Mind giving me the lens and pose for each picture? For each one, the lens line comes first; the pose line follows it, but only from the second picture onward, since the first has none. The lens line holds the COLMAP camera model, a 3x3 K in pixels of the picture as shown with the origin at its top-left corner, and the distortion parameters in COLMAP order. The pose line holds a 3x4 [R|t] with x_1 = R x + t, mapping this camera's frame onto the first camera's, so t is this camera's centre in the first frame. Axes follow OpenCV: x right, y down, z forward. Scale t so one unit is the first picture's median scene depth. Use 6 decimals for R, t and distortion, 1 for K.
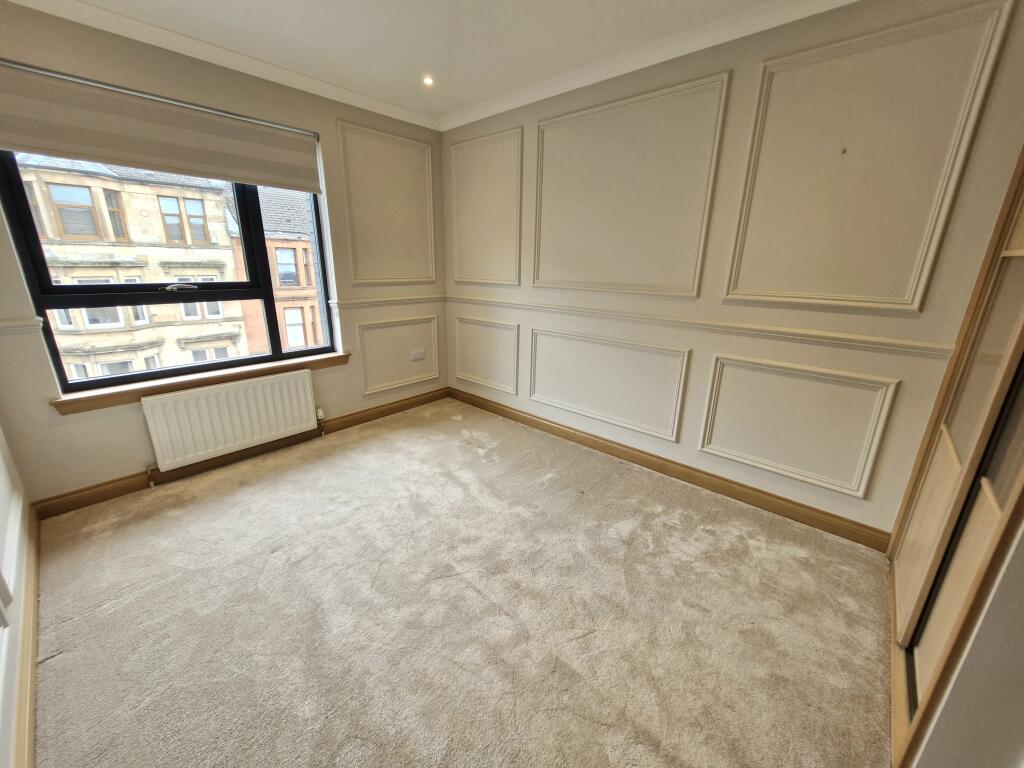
lens RADIAL K [[400.3, 0, 514.3], [0, 400.3, 383.4], [0, 0, 1]] dist [-0.008709, 0.000211]
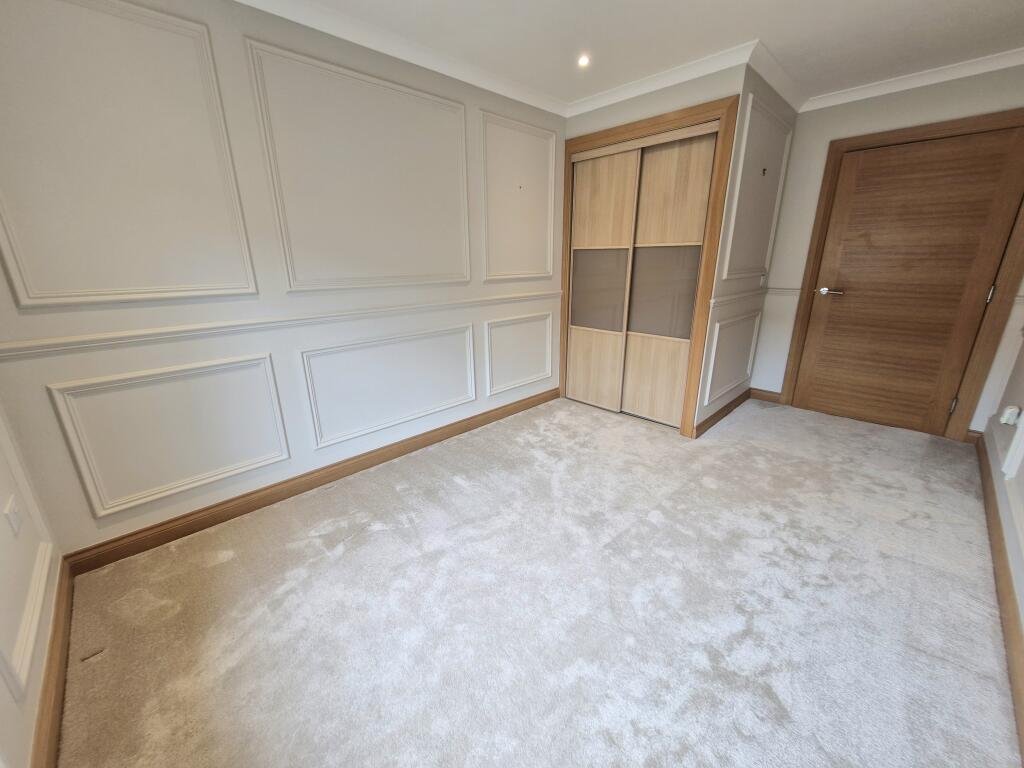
lens RADIAL K [[400.3, 0, 511.6], [0, 400.3, 377.3], [0, 0, 1]] dist [-0.000807, 0.000009]
pose [[0.067397, -0.300677, 0.951342, -0.739148], [0.299476, 0.915639, 0.268177, -0.211748], [-0.951720, 0.266830, 0.151757, 0.680616]]
